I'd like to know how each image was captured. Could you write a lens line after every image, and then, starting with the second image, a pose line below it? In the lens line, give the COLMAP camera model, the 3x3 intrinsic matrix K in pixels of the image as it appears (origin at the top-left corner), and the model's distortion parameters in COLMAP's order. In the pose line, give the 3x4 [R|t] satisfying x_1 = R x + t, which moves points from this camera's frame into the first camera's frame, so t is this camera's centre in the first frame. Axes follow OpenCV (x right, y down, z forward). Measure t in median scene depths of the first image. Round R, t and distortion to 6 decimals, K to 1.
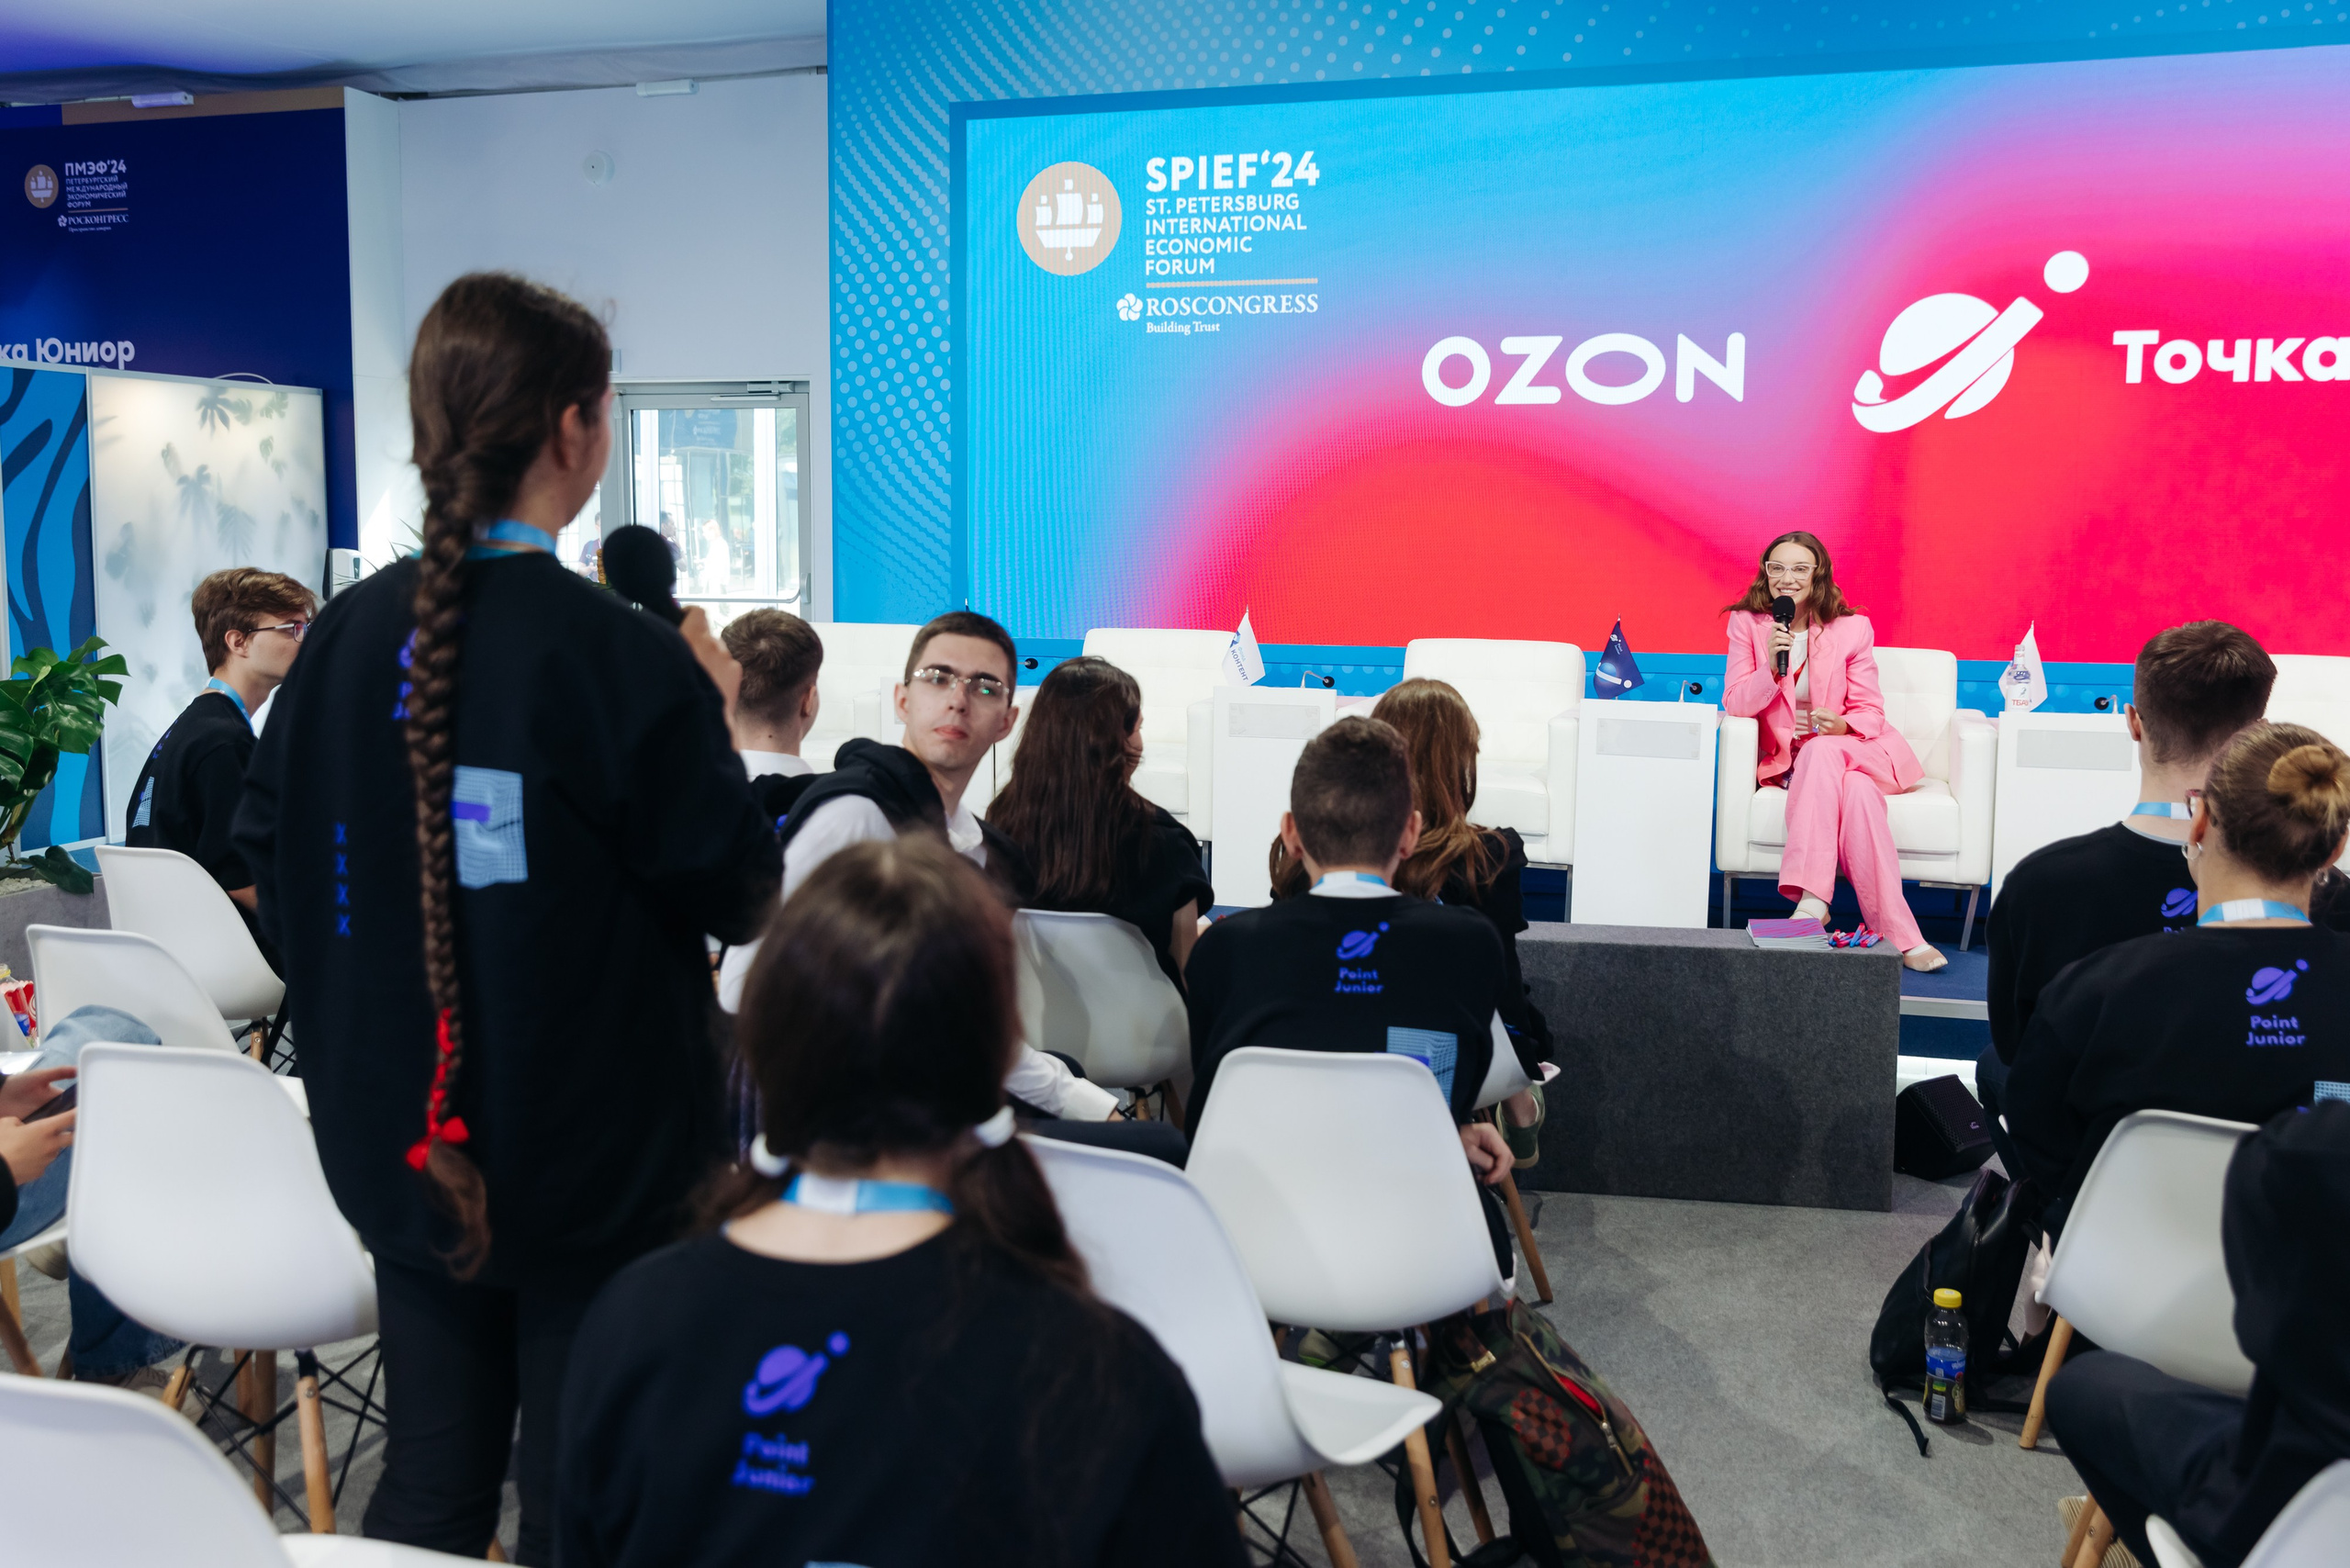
lens RADIAL K [[2154.9, 0, 1122.7], [0, 2154.9, 744.4], [0, 0, 1]] dist [0.003890, 0.009989]
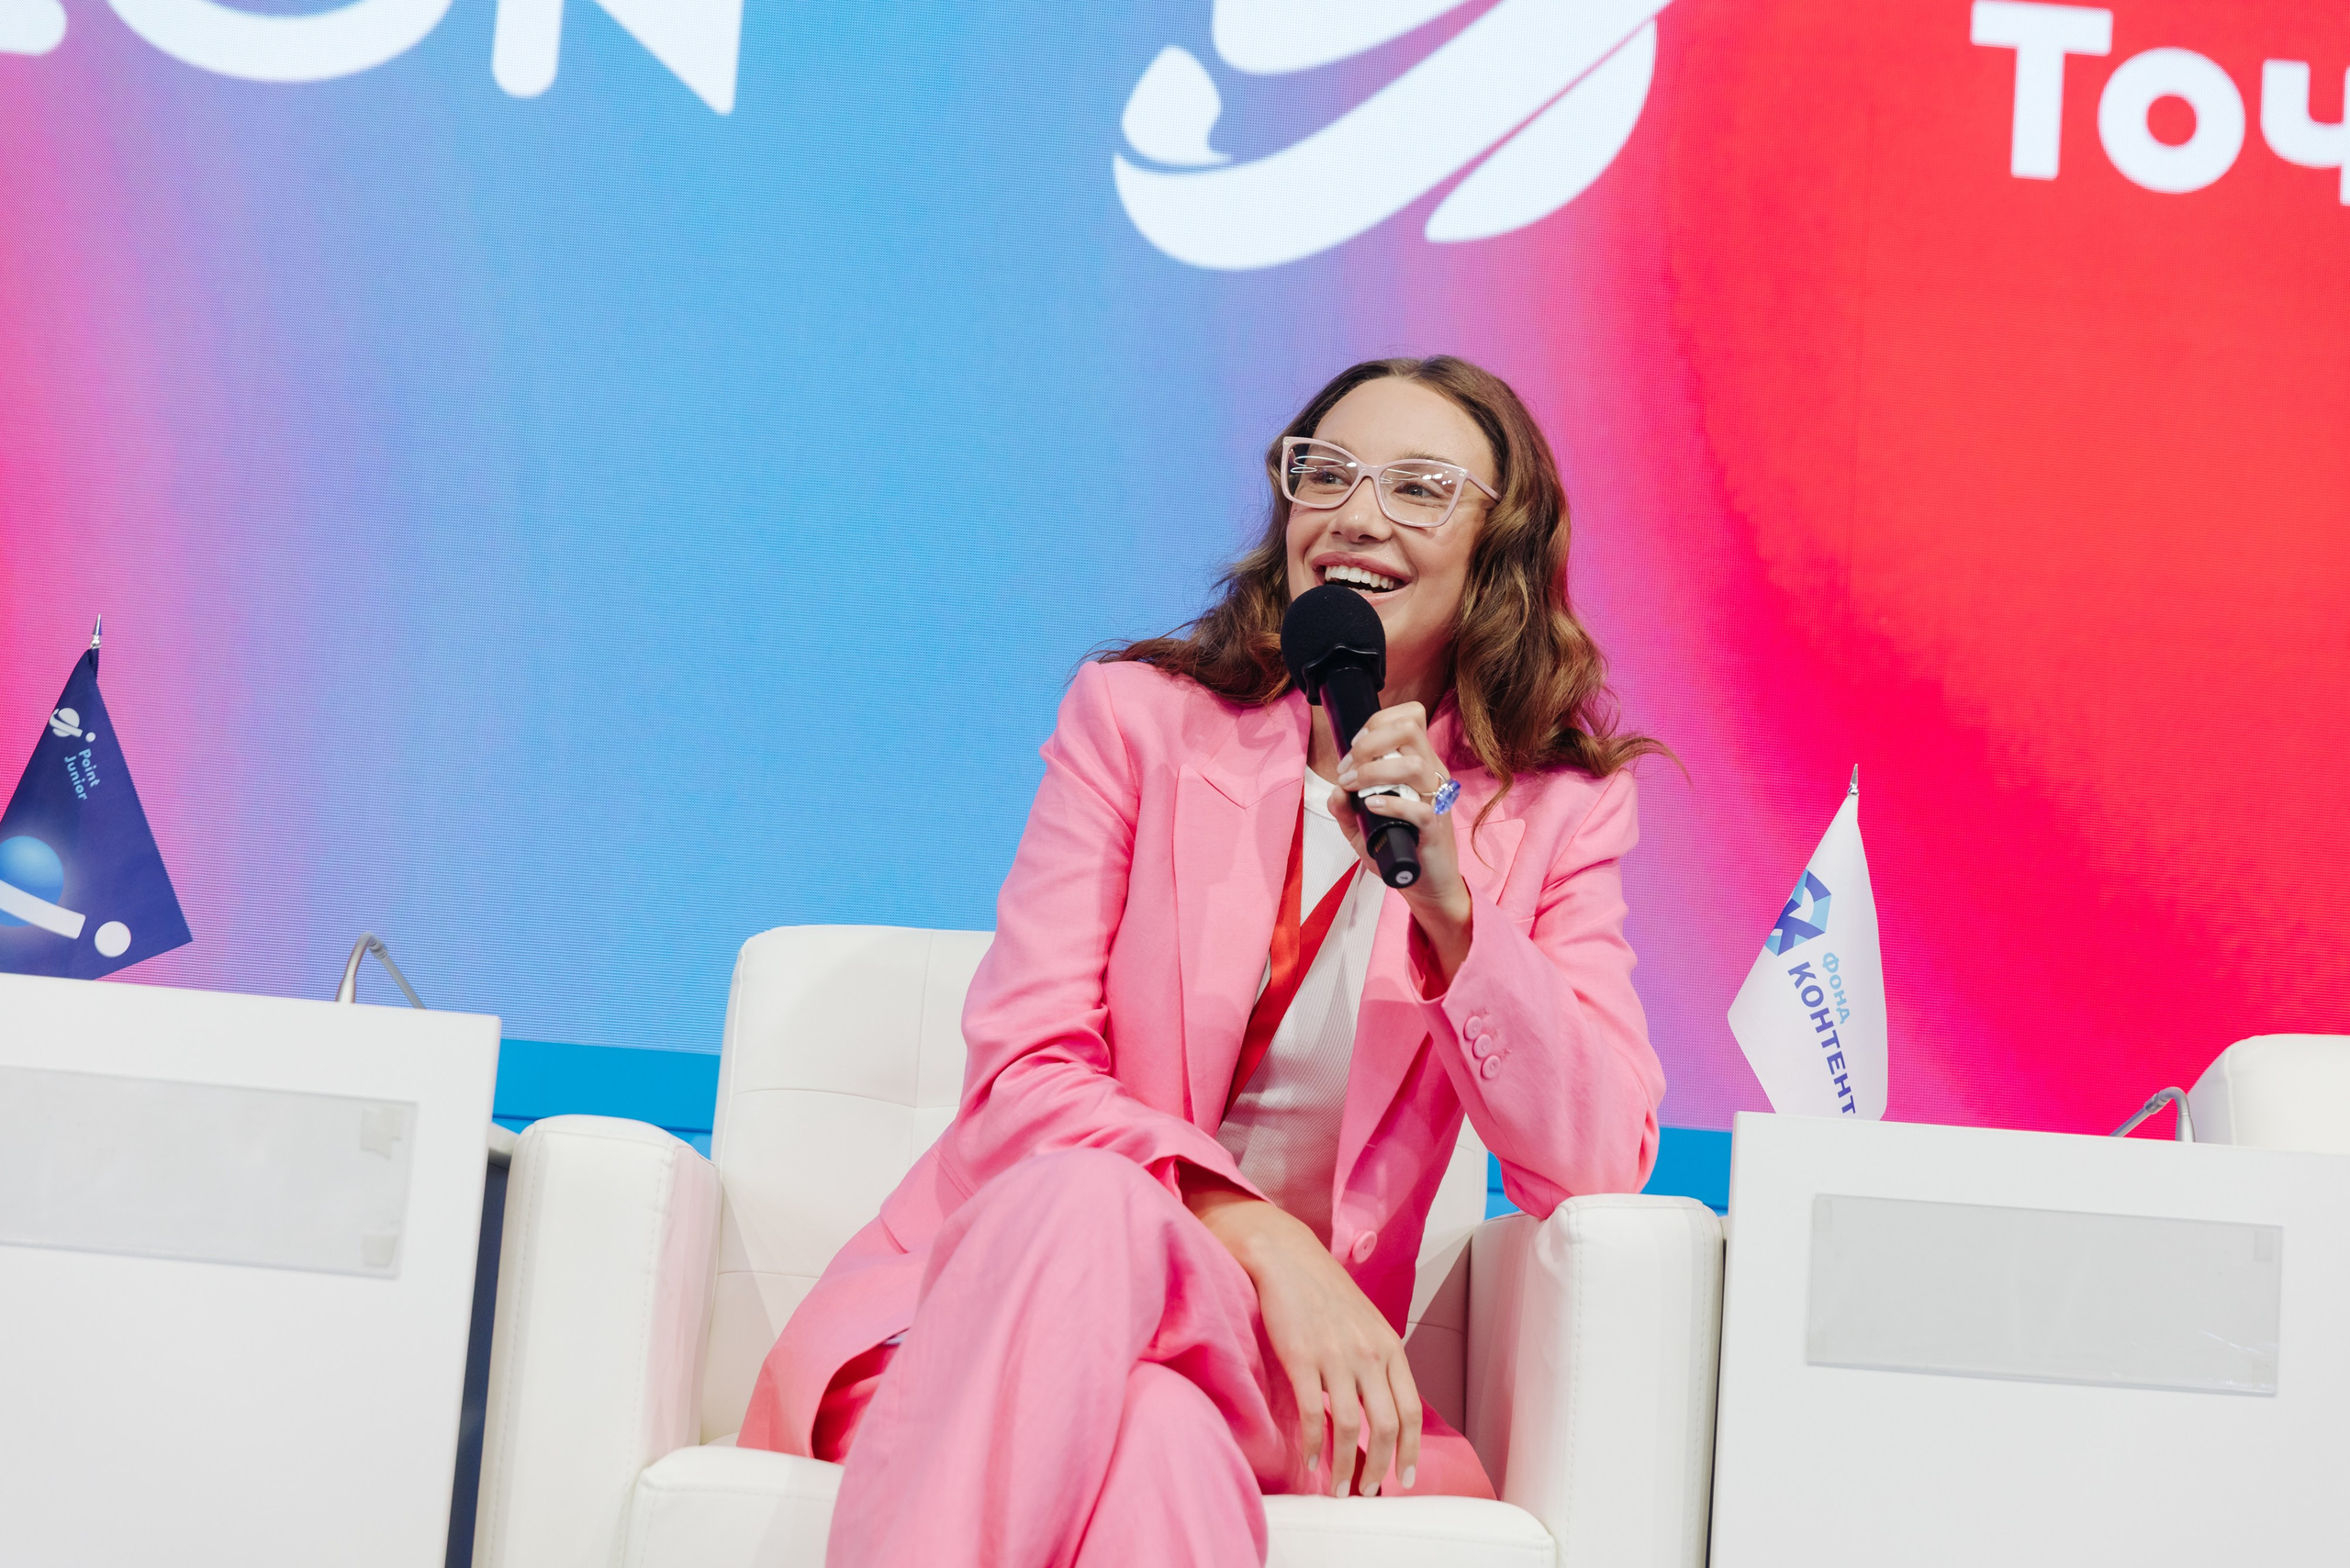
lens RADIAL K [[4429.0, 0, 1175.0], [0, 4429.0, 784.0], [0, 0, 1]] dist [0.040073, -0.043272]
pose [[0.933181, 0.107732, 0.342881, 0.156316], [-0.030509, 0.974320, -0.223093, 0.044722], [-0.358110, 0.197725, 0.912503, 0.484518]]
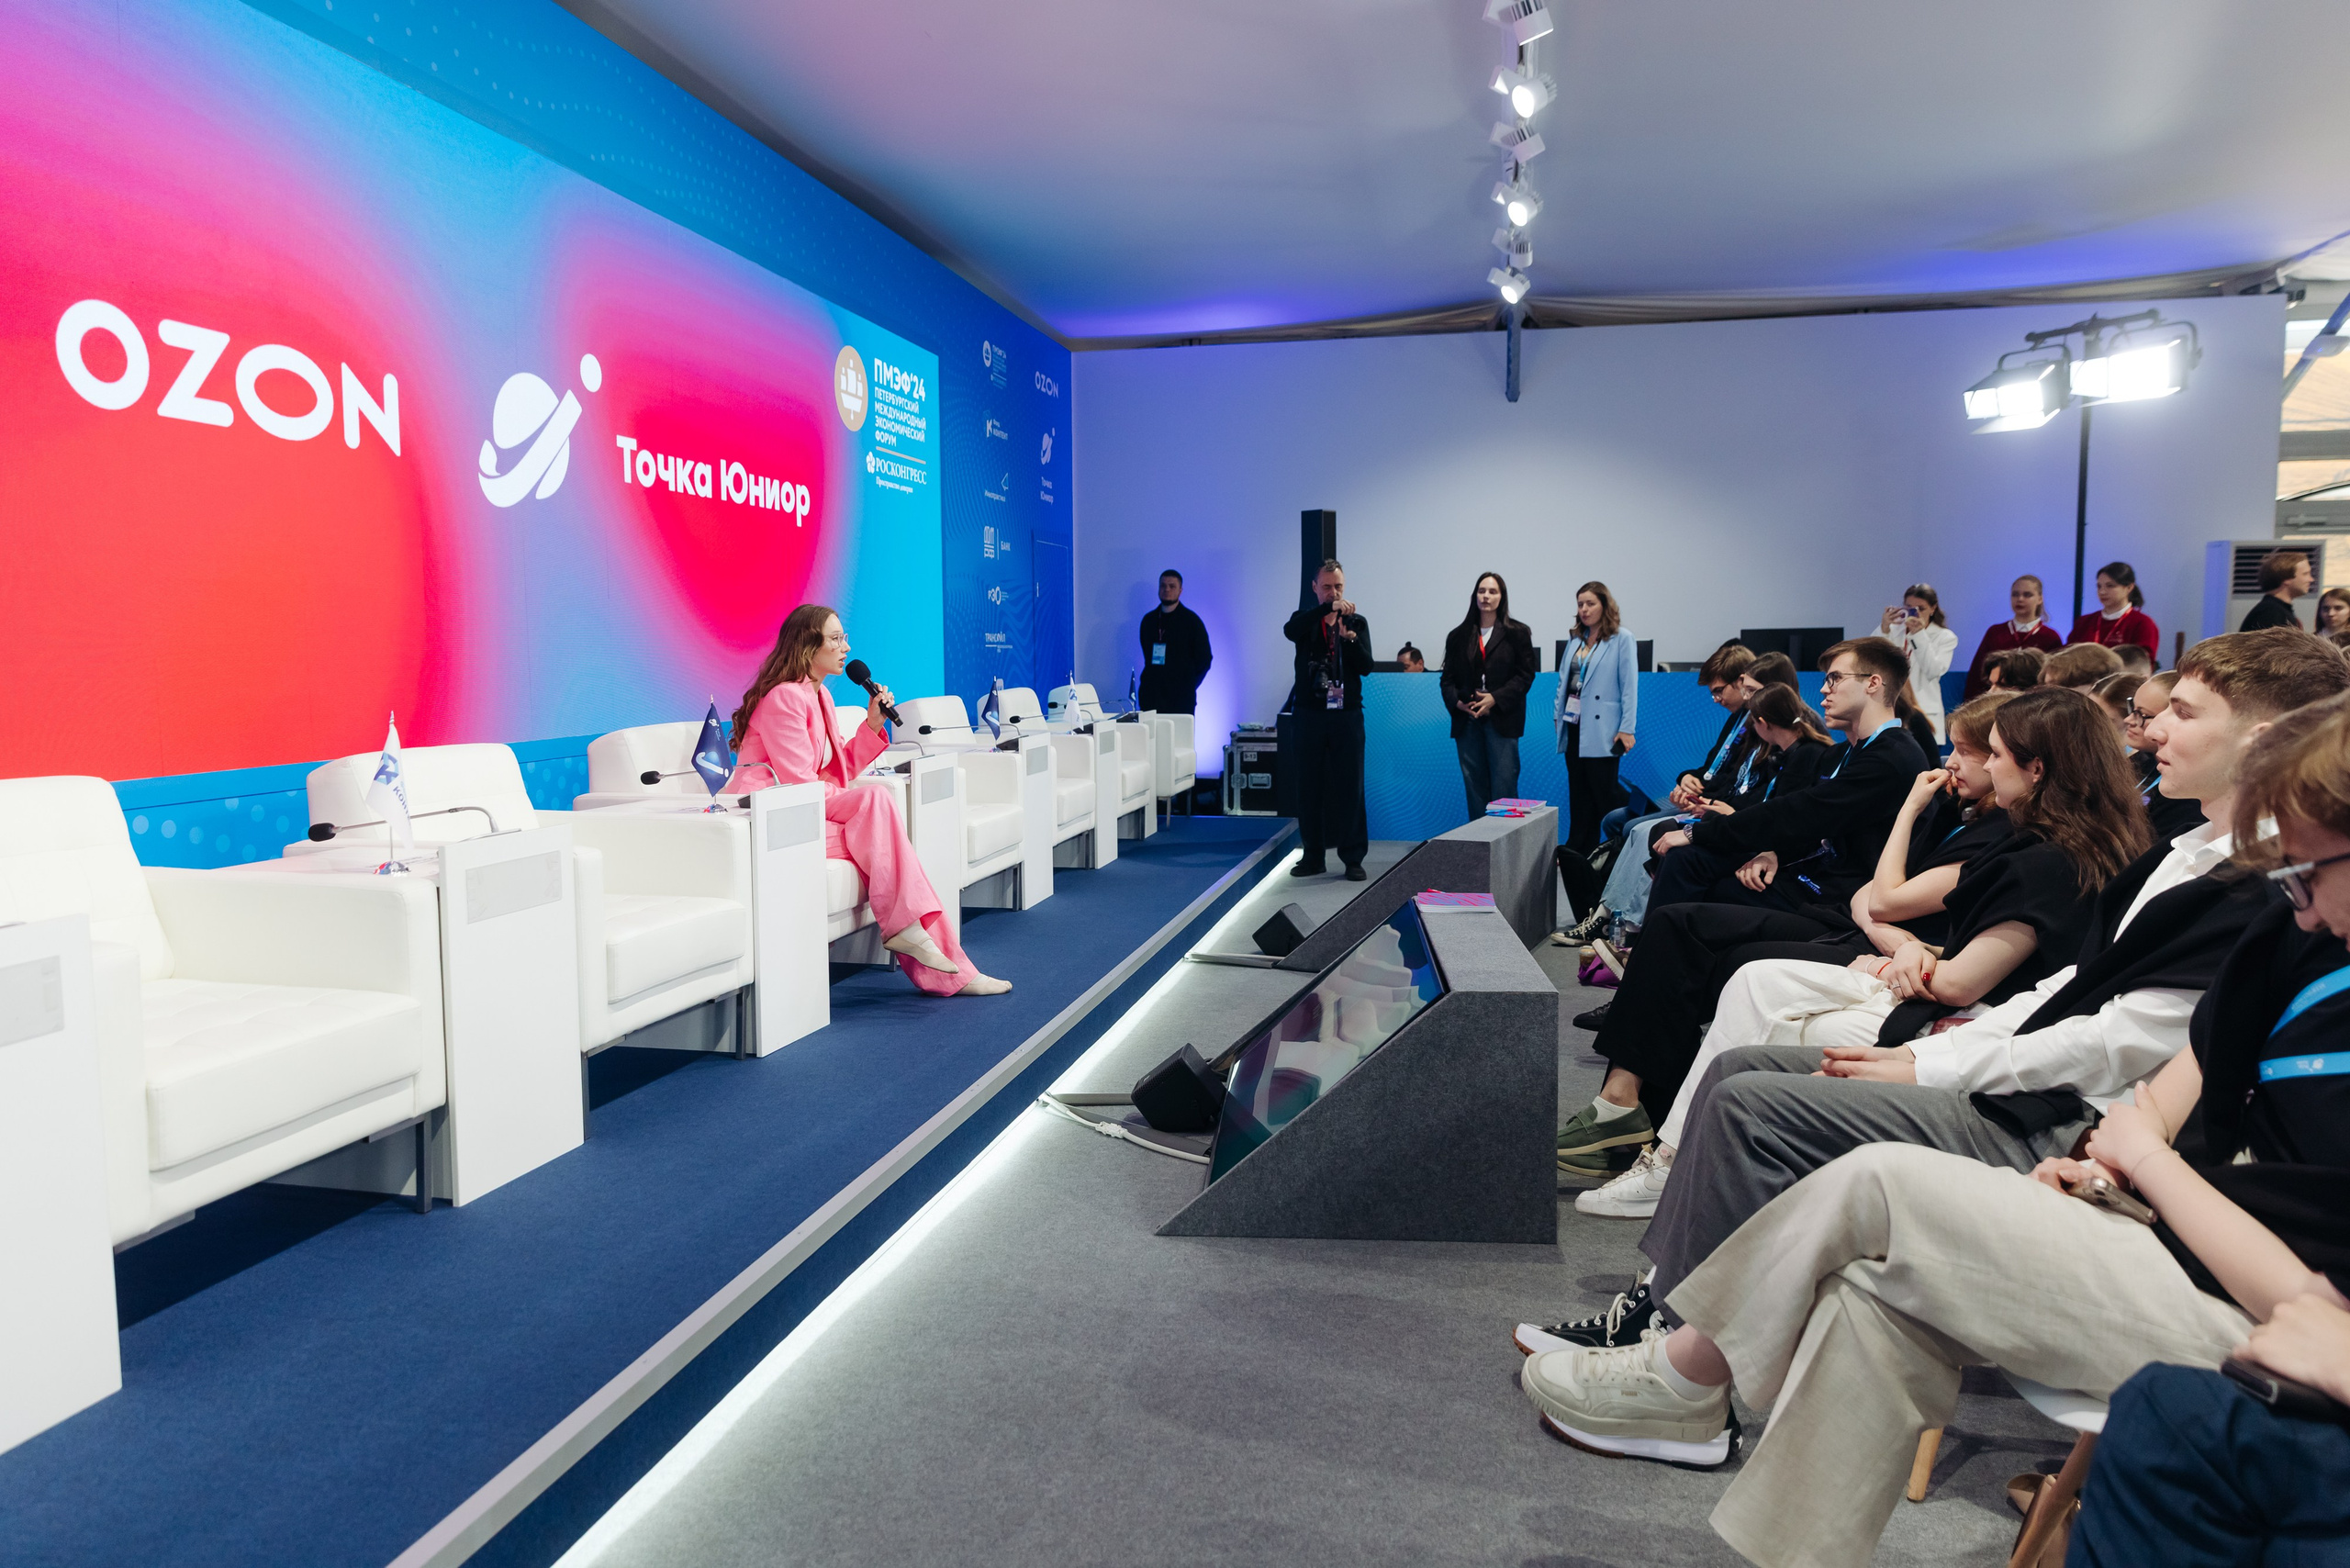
lens RADIAL K [[1560.9, 0, 1175.0], [0, 1560.9, 784.0], [0, 0, 1]] dist [0.003851, -0.000848]
pose [[-0.093896, -0.092575, 0.991269, -0.364840], [0.108162, 0.988825, 0.102592, -0.060130], [-0.989689, 0.116851, -0.082834, 0.753741]]
